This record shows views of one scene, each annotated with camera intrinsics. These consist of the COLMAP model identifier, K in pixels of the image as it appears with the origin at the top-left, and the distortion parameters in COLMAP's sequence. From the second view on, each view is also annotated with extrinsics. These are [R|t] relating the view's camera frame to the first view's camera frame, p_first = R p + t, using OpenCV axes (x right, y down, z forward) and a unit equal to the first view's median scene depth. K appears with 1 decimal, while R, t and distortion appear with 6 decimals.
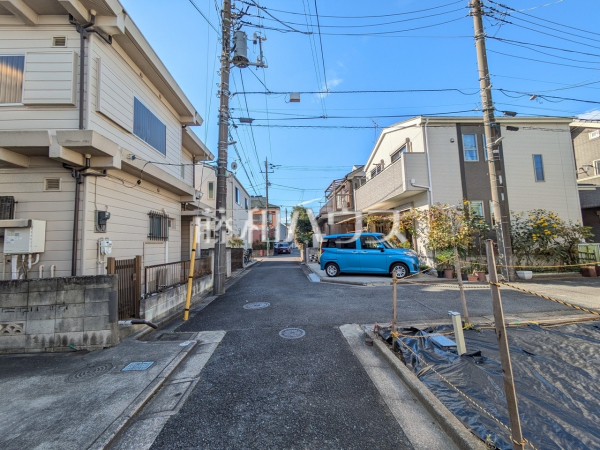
lens RADIAL K [[236.2, 0, 298.5], [0, 236.2, 224.2], [0, 0, 1]] dist [0.004687, 0.000128]
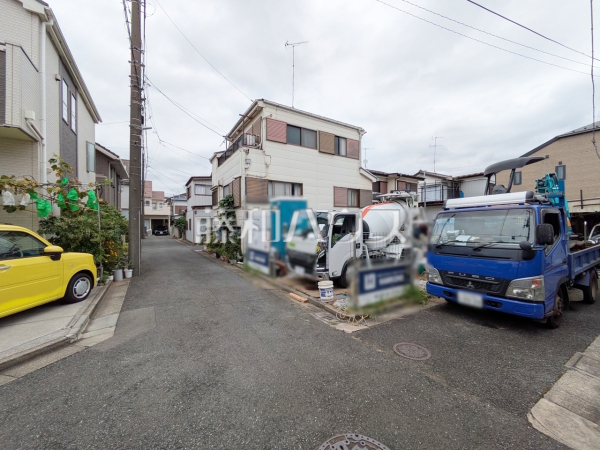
lens RADIAL K [[237.5, 0, 299.2], [0, 237.5, 224.6], [0, 0, 1]] dist [0.000493, 0.000779]
pose [[-0.477648, 0.035306, 0.877842, -0.257503], [-0.054125, 0.996112, -0.069513, 0.062487], [-0.876883, -0.080716, -0.473879, 0.821053]]
